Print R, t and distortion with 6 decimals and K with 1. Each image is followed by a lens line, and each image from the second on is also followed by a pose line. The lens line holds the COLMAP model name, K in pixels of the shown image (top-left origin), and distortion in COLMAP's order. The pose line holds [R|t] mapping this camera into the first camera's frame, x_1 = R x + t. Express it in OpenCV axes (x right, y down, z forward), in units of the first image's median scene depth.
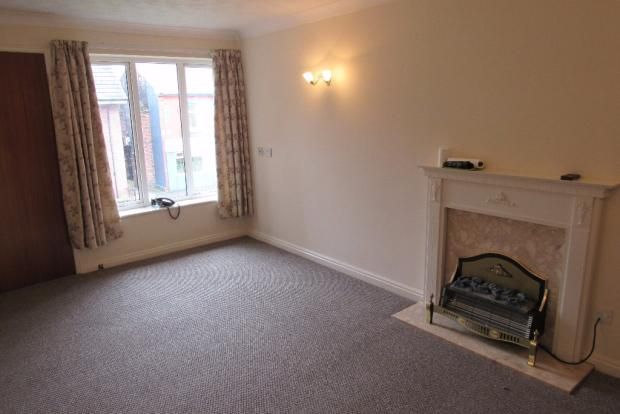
lens RADIAL K [[444.7, 0, 310.0], [0, 444.7, 207.0], [0, 0, 1]] dist [-0.024961, -0.001732]
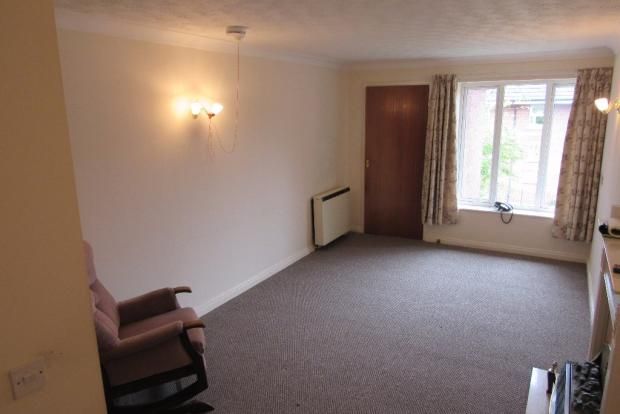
lens RADIAL K [[444.7, 0, 310.0], [0, 444.7, 207.0], [0, 0, 1]] dist [-0.024961, -0.001732]
pose [[0.328757, 0.225189, -0.917174, 0.570803], [-0.207305, 0.964678, 0.162545, -0.095621], [0.921381, 0.136697, 0.363828, 0.132465]]
